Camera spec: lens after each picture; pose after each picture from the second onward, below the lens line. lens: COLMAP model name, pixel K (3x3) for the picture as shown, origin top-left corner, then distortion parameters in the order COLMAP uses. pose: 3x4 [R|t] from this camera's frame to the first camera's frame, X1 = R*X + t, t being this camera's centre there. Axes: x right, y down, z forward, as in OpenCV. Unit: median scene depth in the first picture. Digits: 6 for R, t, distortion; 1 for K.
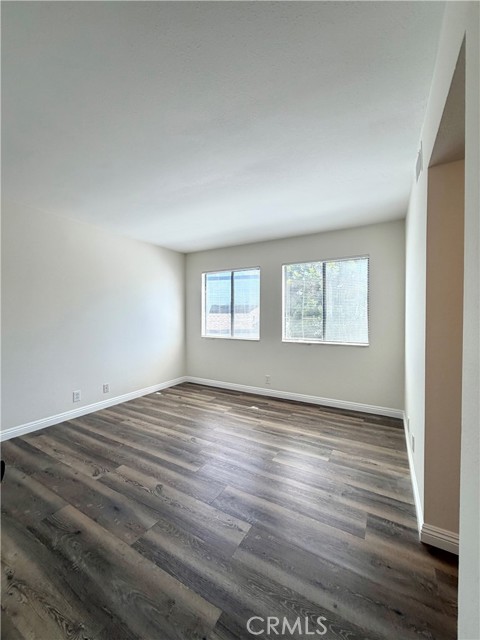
lens RADIAL K [[255.9, 0, 240.0], [0, 255.9, 320.0], [0, 0, 1]] dist [0.001246, -0.000243]
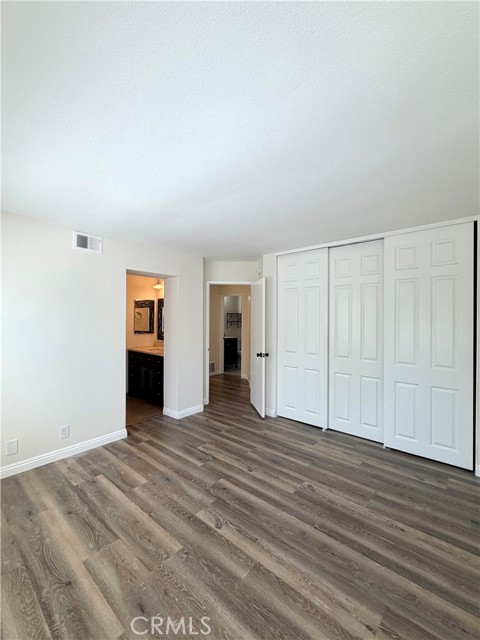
lens RADIAL K [[255.9, 0, 240.0], [0, 255.9, 320.0], [0, 0, 1]] dist [0.001246, -0.000243]
pose [[-0.982937, -0.004739, 0.183884, -0.427492], [-0.002790, 0.999937, 0.010857, -0.113647], [-0.183924, 0.010158, -0.982888, 1.954731]]
